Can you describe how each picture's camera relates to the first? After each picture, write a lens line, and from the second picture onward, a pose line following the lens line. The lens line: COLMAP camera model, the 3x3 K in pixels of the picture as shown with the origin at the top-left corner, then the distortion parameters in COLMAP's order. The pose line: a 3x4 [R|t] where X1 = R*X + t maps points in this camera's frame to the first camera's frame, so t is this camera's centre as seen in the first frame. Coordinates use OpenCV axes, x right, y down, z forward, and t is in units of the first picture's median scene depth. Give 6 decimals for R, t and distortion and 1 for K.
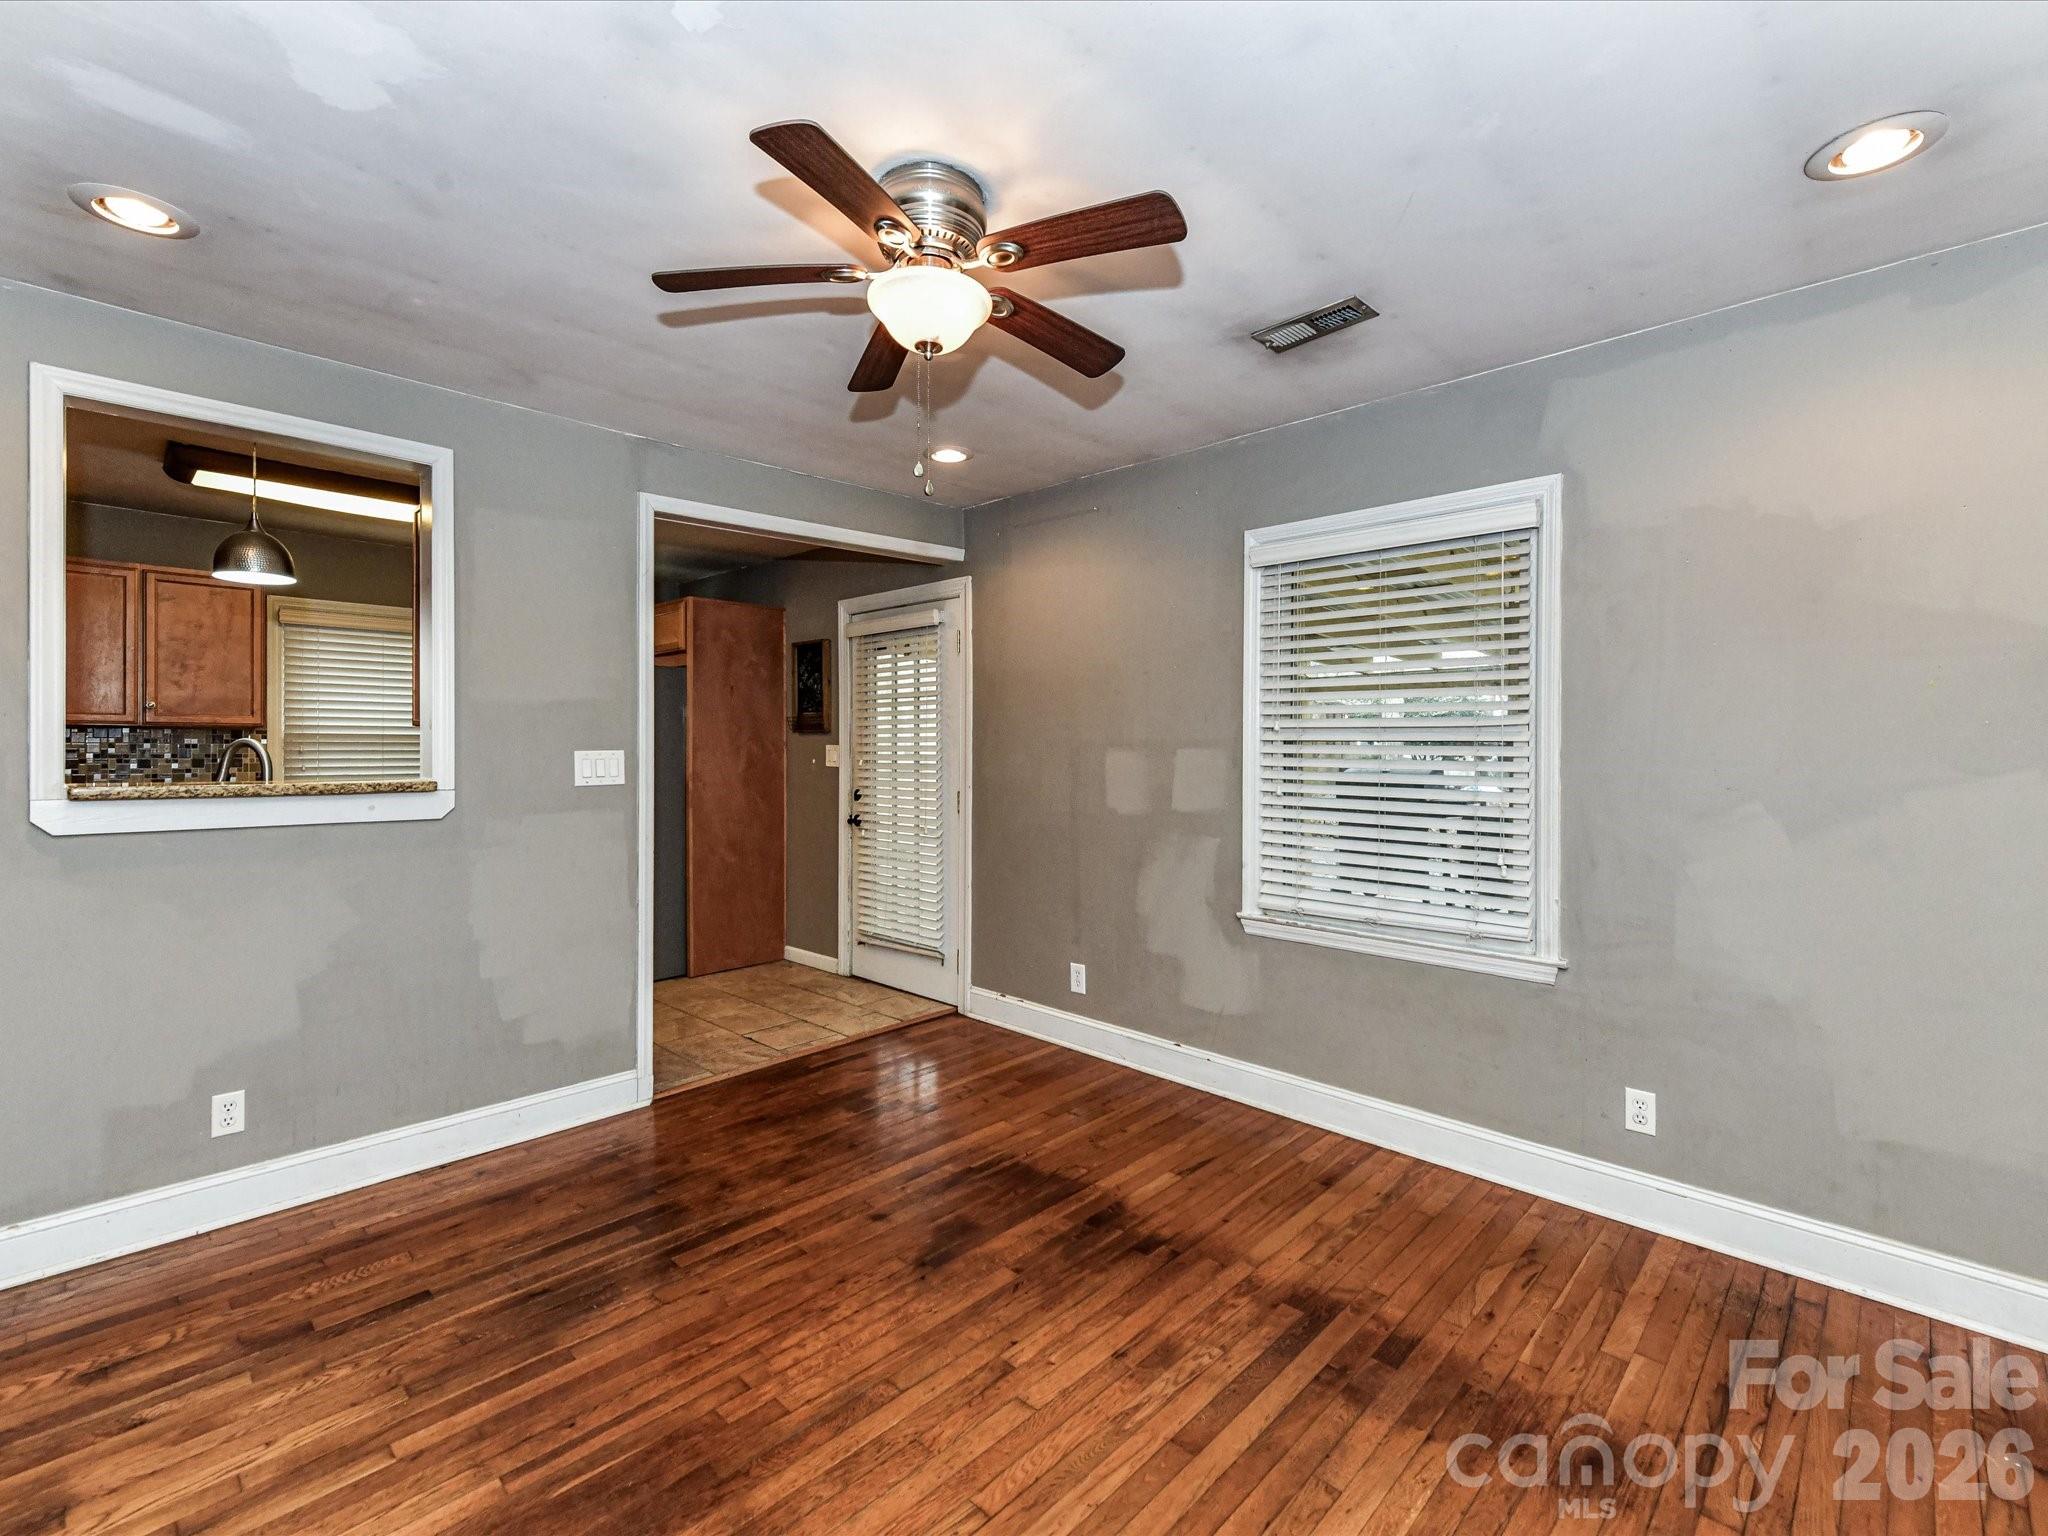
lens RADIAL K [[912.1, 0, 1024.1], [0, 912.1, 761.8], [0, 0, 1]] dist [0.003031, -0.000071]
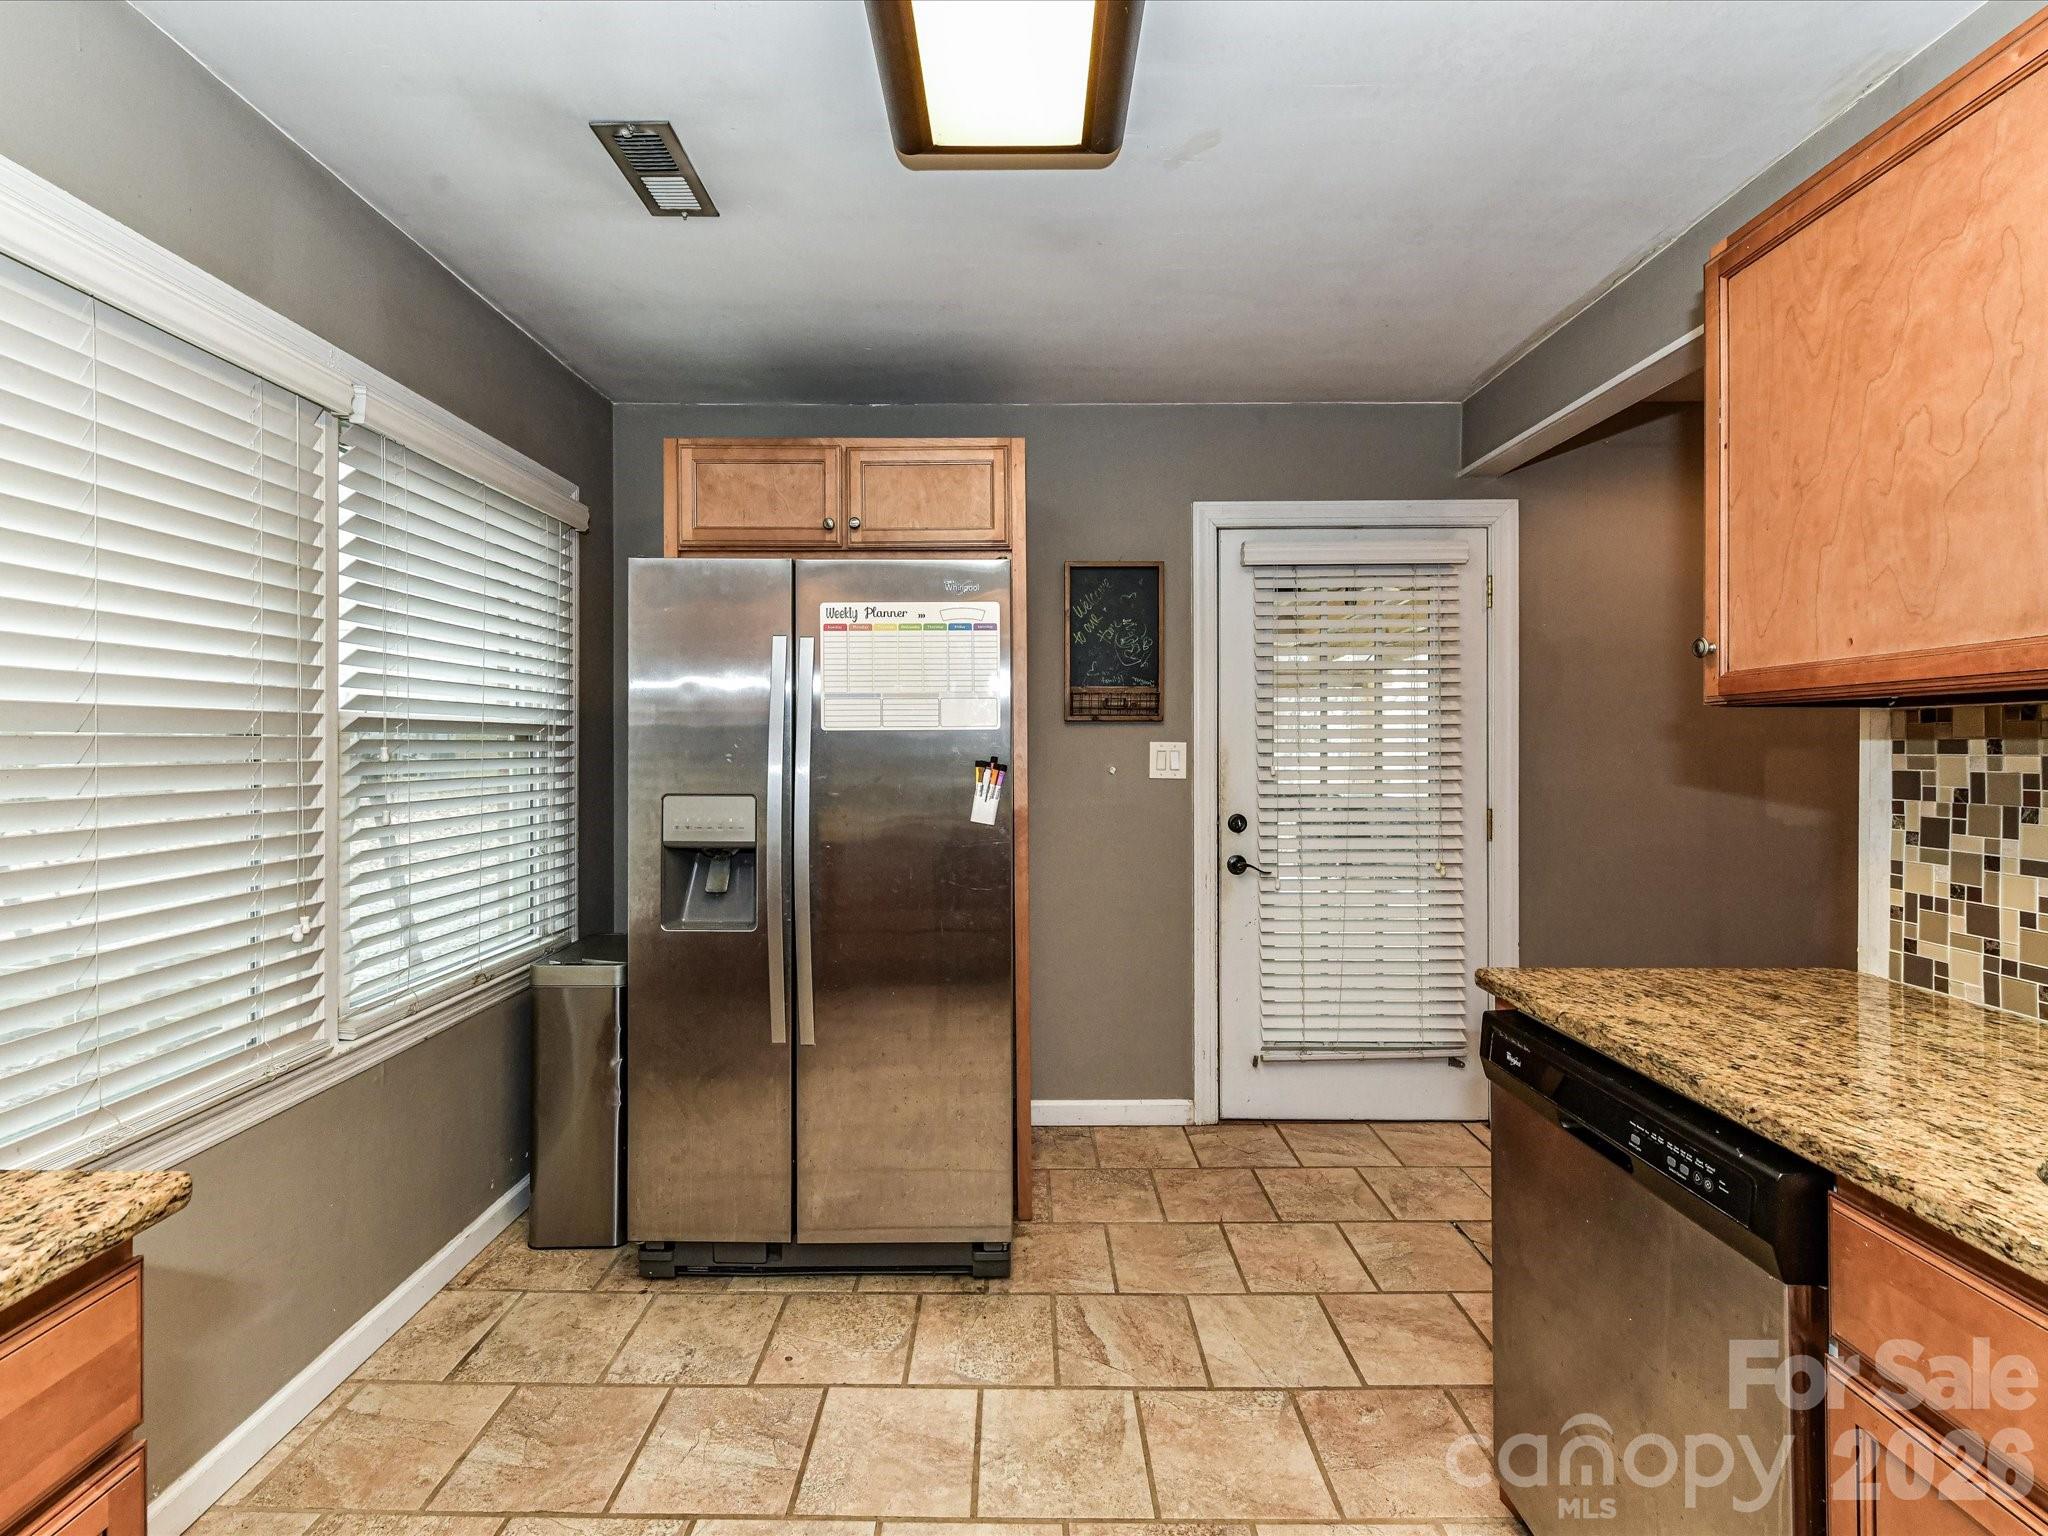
lens RADIAL K [[912.1, 0, 1024.1], [0, 912.1, 761.8], [0, 0, 1]] dist [0.003031, -0.000071]
pose [[0.717555, -0.014597, 0.696349, -1.259119], [0.012315, 0.999890, 0.008269, -0.022013], [-0.696393, 0.002642, 0.717656, 1.164318]]
